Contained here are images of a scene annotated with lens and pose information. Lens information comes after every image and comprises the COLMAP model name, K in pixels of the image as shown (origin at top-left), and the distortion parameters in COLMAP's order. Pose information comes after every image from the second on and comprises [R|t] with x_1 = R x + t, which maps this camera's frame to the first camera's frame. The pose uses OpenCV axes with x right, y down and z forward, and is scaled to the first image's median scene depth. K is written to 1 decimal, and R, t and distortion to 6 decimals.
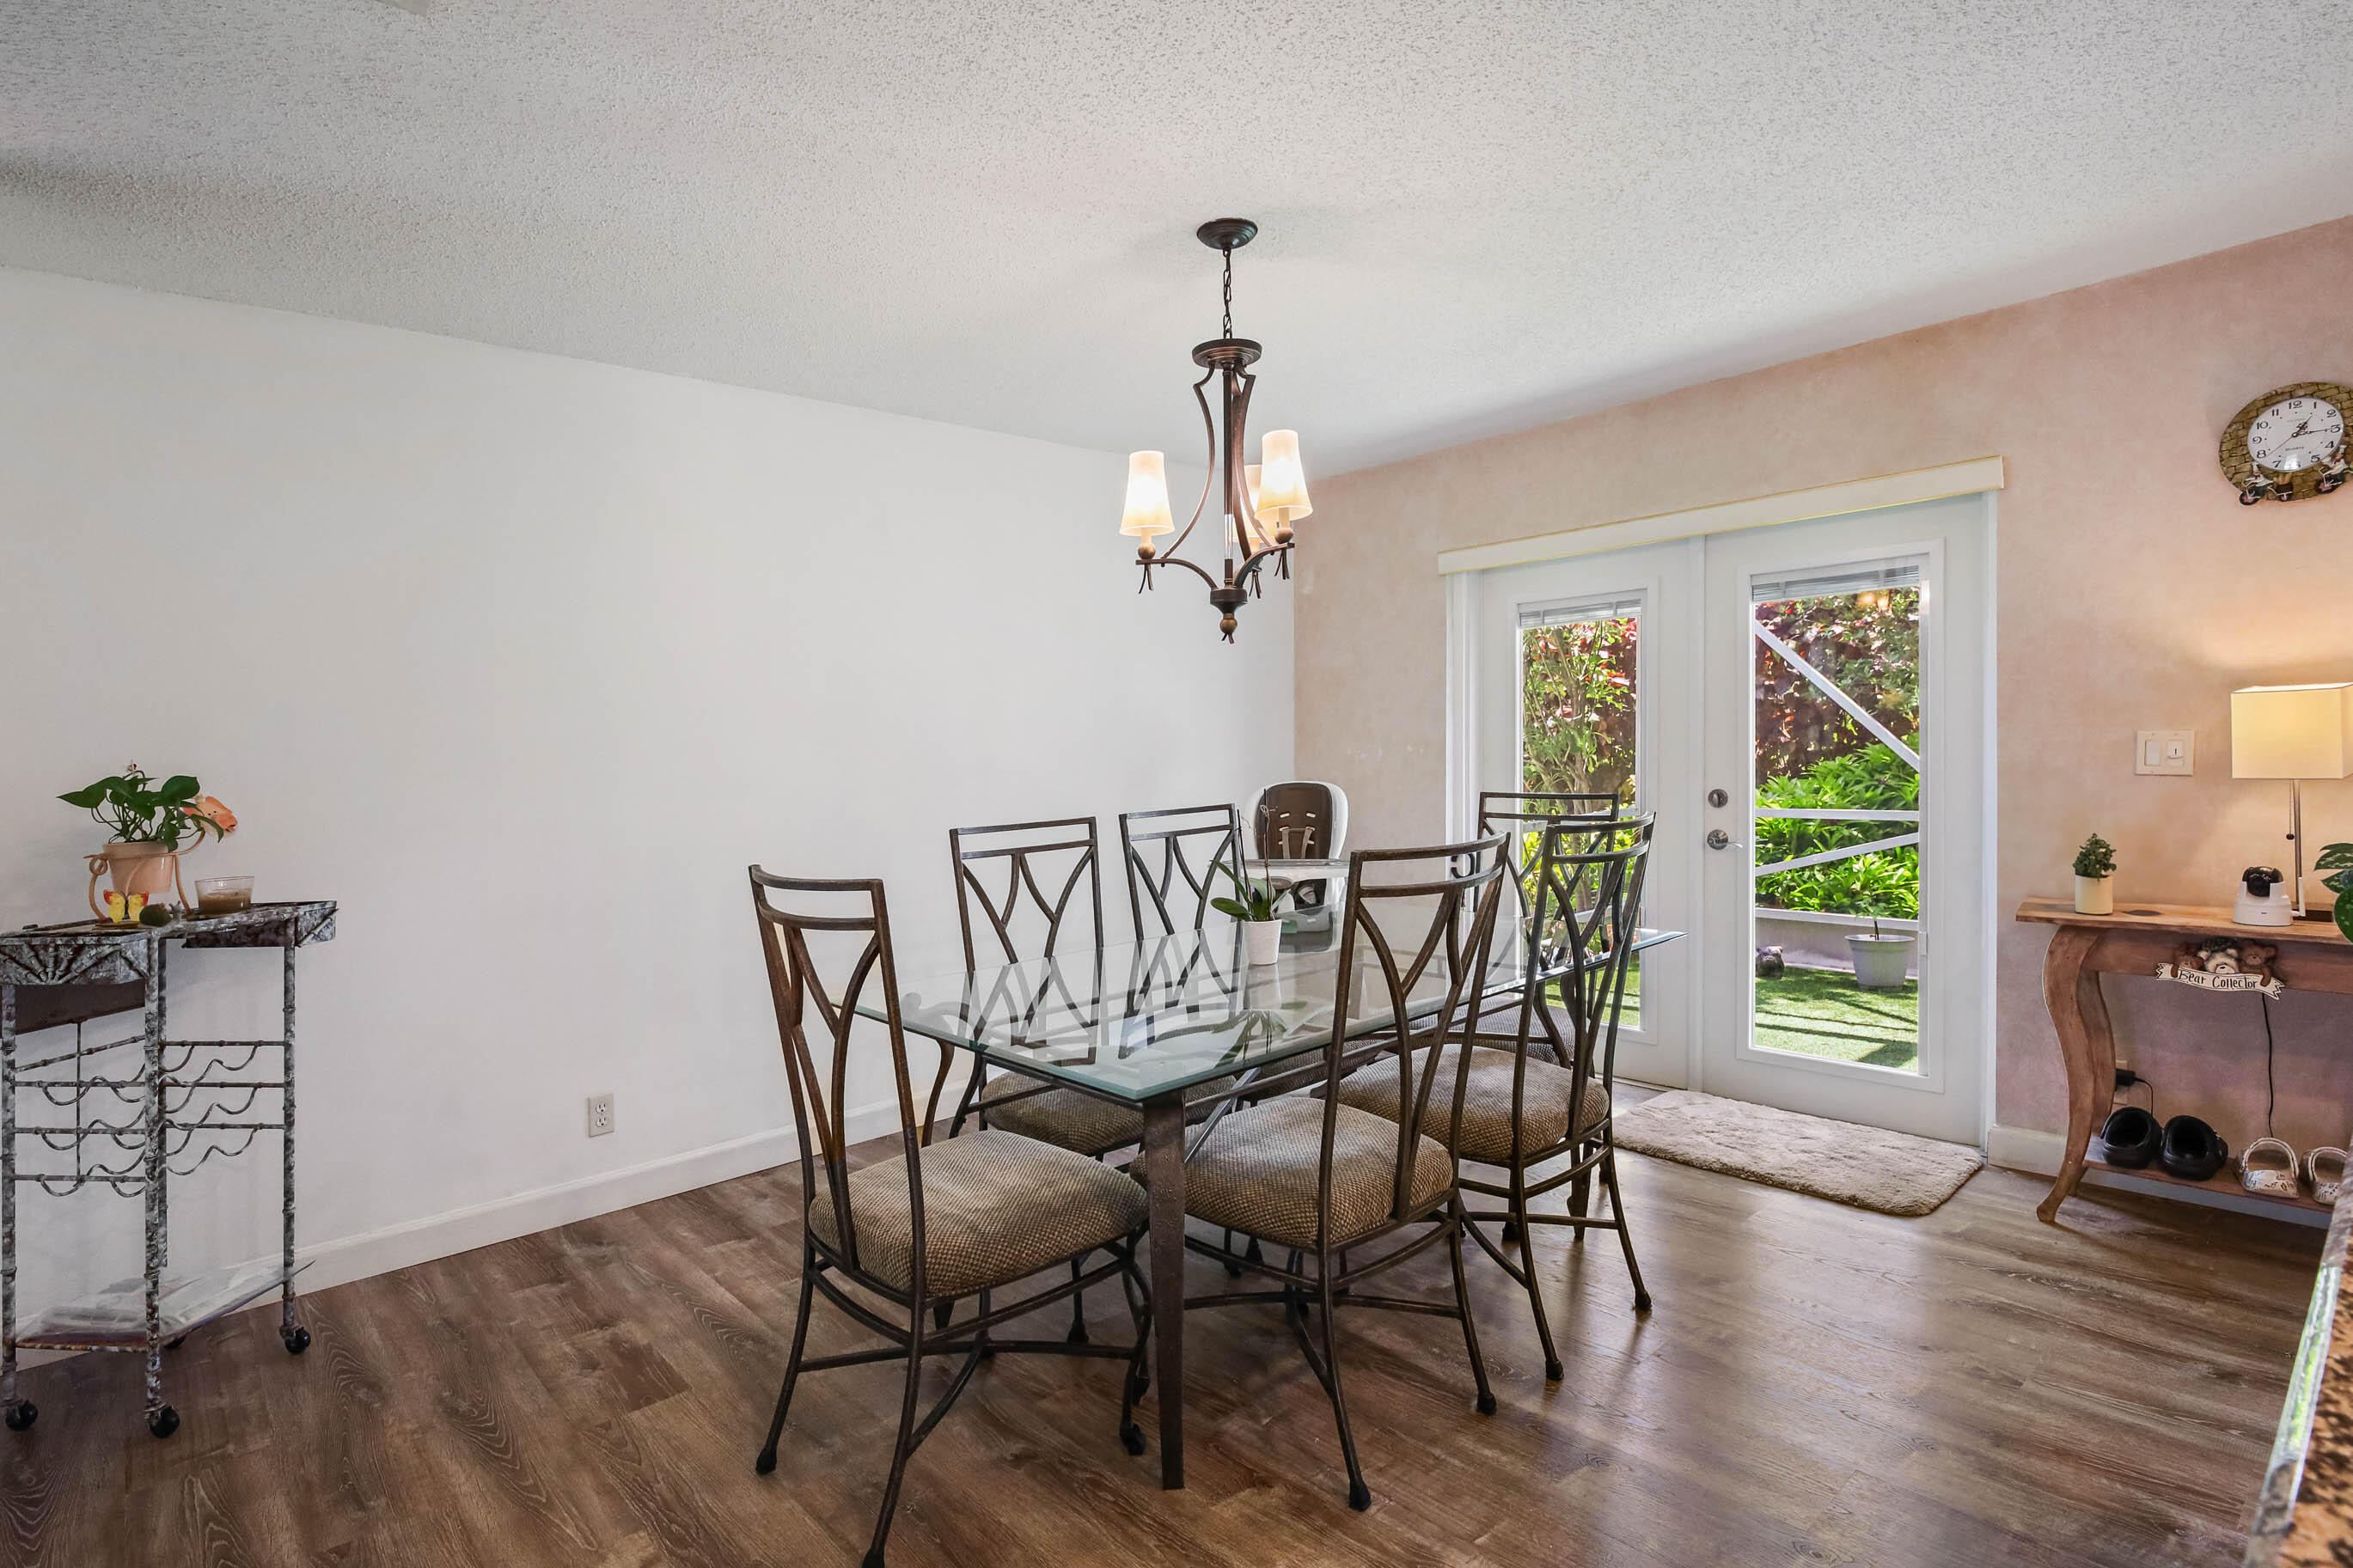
lens RADIAL K [[1232.9, 0, 1236.1], [0, 1232.9, 703.8], [0, 0, 1]] dist [-0.000839, -0.000772]
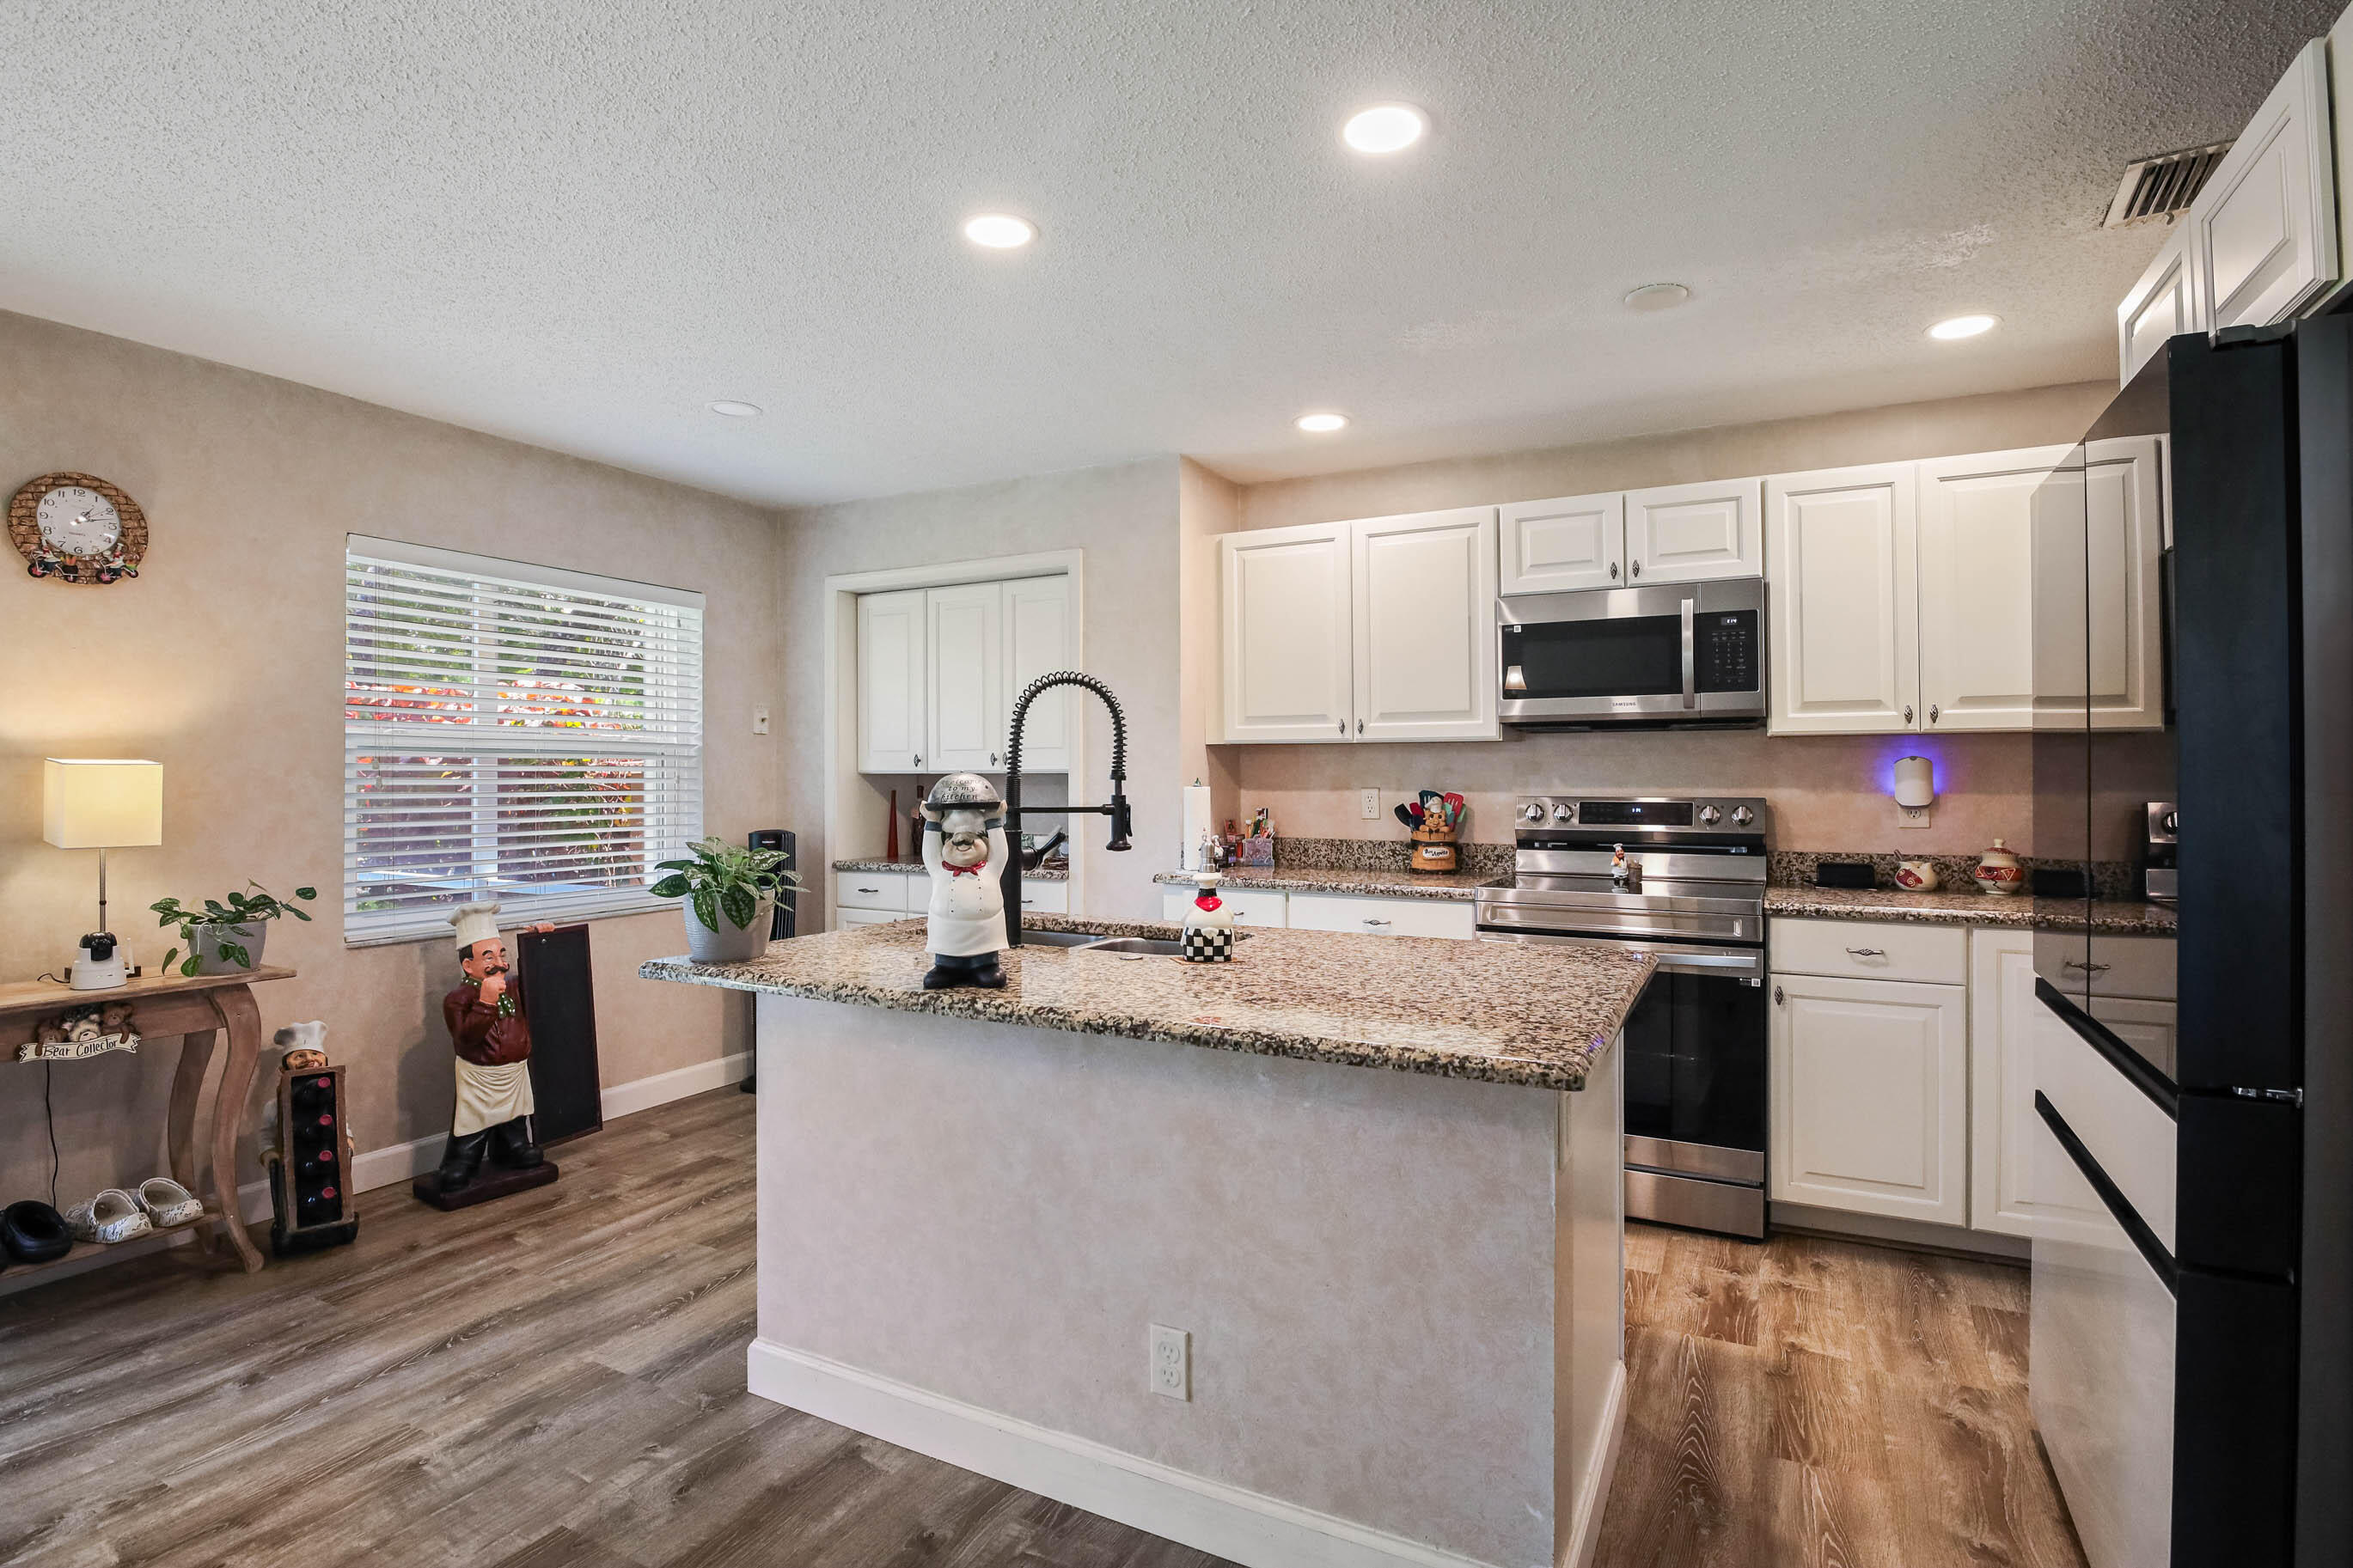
lens RADIAL K [[1153.6, 0, 1170.5], [0, 1153.6, 748.6], [0, 0, 1]] dist [-0.029555, -0.001216]
pose [[-0.327829, 0.059839, 0.942840, -0.365072], [-0.014472, 0.997557, -0.068344, 0.029614], [-0.944626, -0.036049, -0.326162, 0.460864]]
